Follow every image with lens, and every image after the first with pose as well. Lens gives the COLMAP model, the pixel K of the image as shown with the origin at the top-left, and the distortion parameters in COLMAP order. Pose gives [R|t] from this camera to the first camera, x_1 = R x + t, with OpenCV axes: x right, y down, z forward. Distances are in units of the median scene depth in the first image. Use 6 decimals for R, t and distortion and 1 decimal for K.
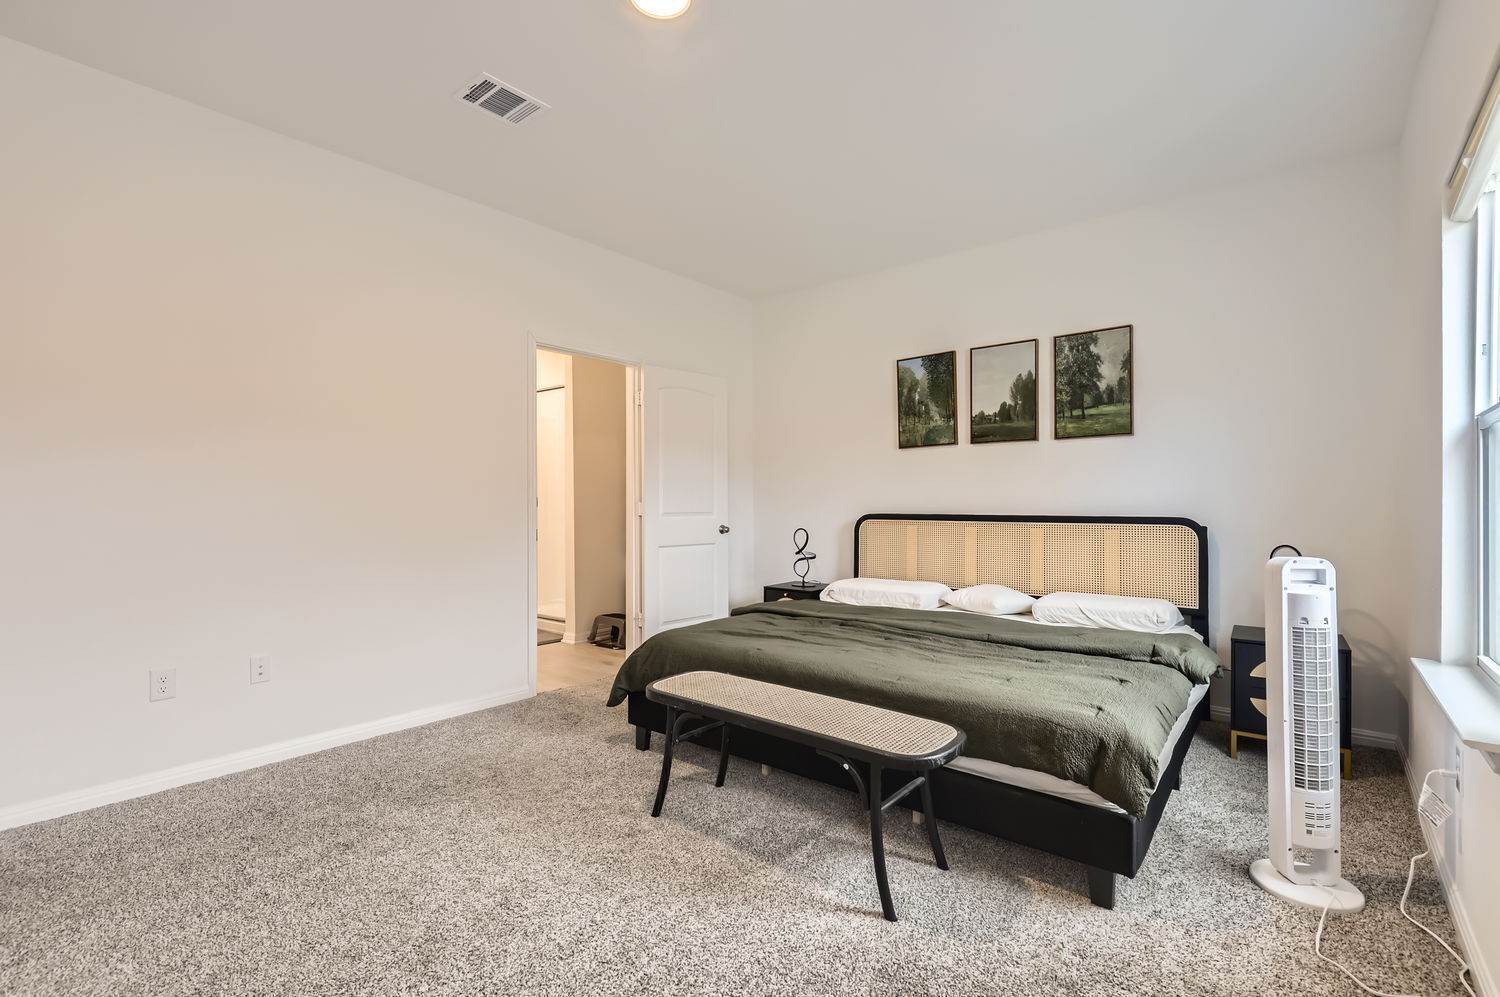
lens RADIAL K [[674.9, 0, 745.9], [0, 674.9, 496.8], [0, 0, 1]] dist [0.006689, -0.001715]
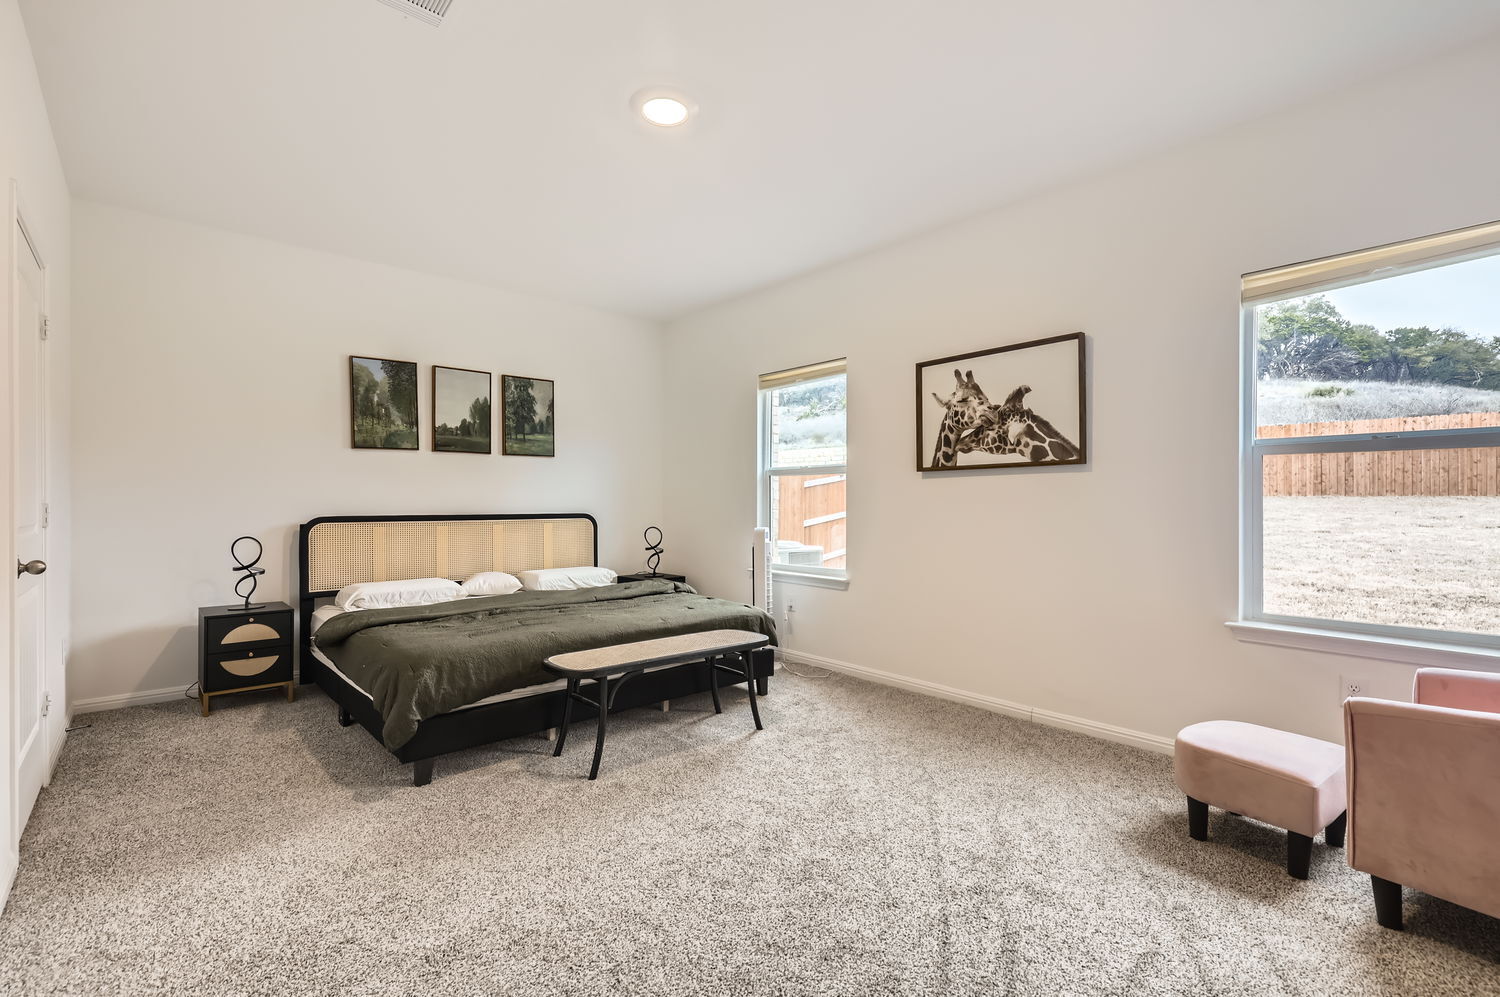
lens RADIAL K [[674.9, 0, 744.6], [0, 674.9, 503.1], [0, 0, 1]] dist [0.006689, -0.001715]
pose [[0.158727, 0.001160, 0.987322, -0.713146], [-0.007218, 0.999974, -0.000015, 0.003170], [-0.987296, -0.007124, 0.158731, 0.333675]]
